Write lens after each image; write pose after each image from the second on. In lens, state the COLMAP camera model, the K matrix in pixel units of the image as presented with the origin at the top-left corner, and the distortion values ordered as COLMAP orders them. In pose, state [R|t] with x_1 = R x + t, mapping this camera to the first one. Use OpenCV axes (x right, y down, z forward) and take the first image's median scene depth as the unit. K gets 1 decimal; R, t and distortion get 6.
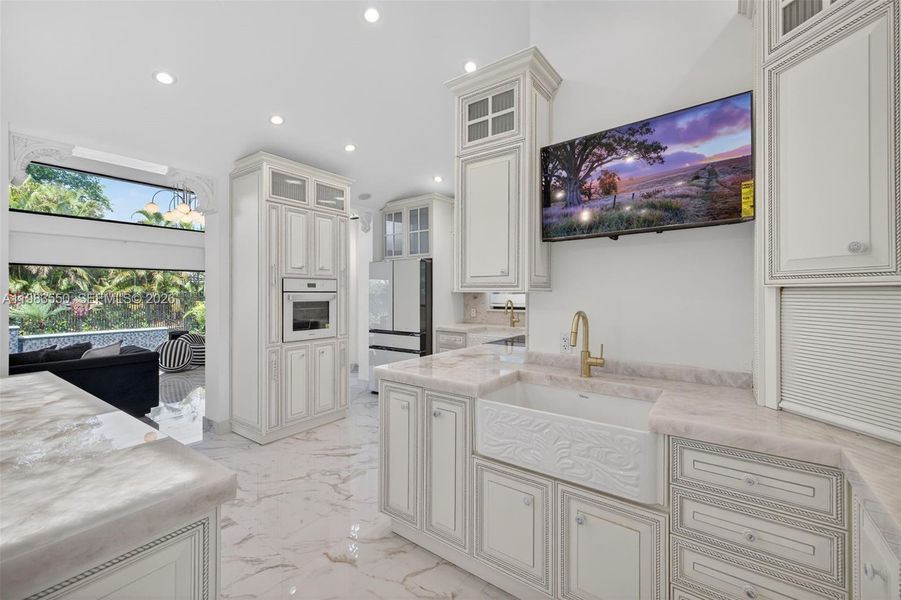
lens RADIAL K [[378.8, 0, 462.0], [0, 378.8, 293.4], [0, 0, 1]] dist [0.010144, -0.002637]
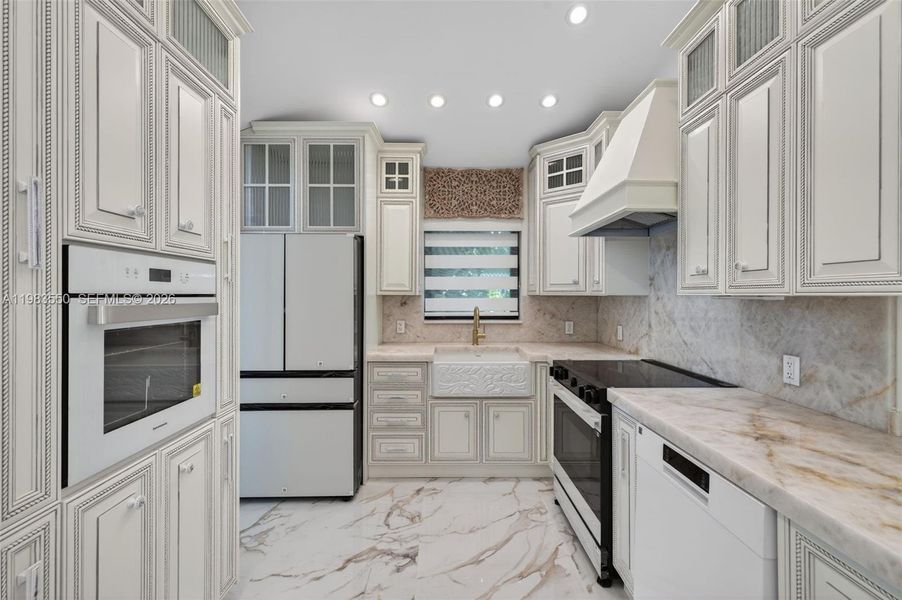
lens RADIAL K [[373.8, 0, 454.1], [0, 373.8, 293.9], [0, 0, 1]] dist [0.005717, -0.000564]
pose [[0.807965, -0.000013, 0.589230, -0.309470], [0.003549, 0.999982, -0.004845, -0.002236], [-0.589219, 0.006006, 0.807951, 0.479338]]
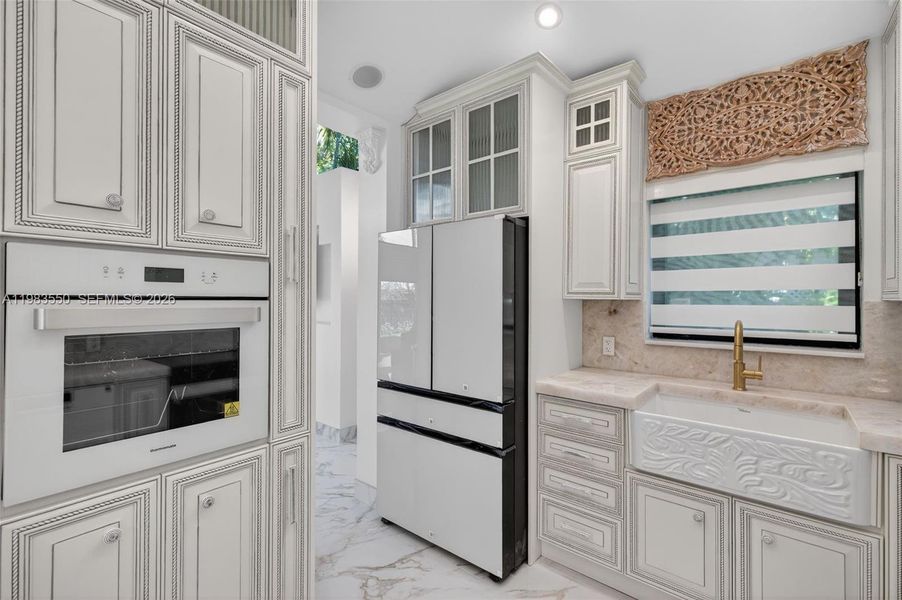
lens RADIAL K [[400.1, 0, 455.6], [0, 400.1, 296.4], [0, 0, 1]] dist [0.003292, -0.000103]
pose [[0.997075, 0.001785, -0.076406, -0.127340], [-0.002555, 0.999947, -0.009983, -0.002007], [0.076384, 0.010149, 0.997027, 0.581903]]
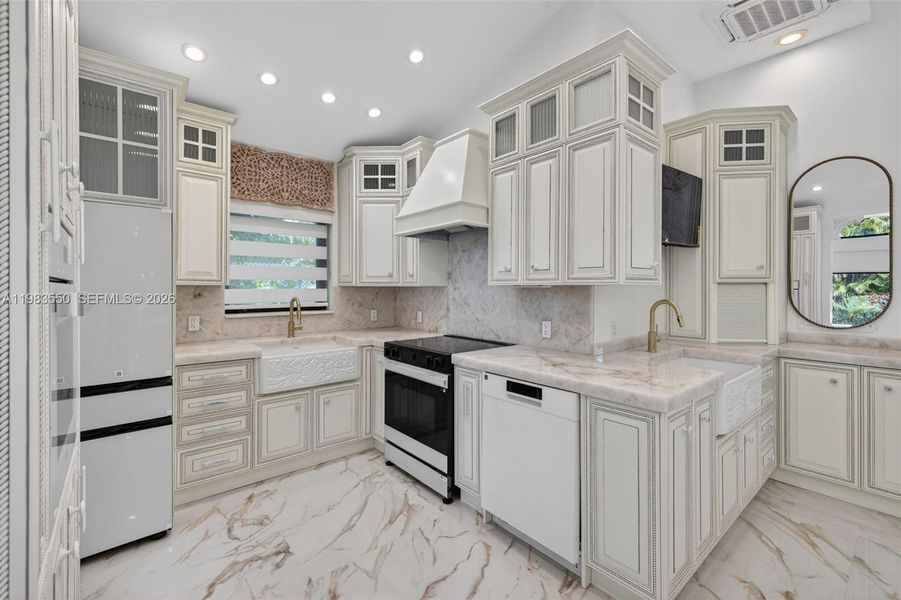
lens RADIAL K [[378.8, 0, 452.2], [0, 378.8, 289.7], [0, 0, 1]] dist [0.010144, -0.002637]
pose [[0.256921, -0.006895, 0.966408, -0.456103], [0.004229, 0.999973, 0.006010, 0.001097], [-0.966423, 0.002543, 0.256943, 0.562223]]
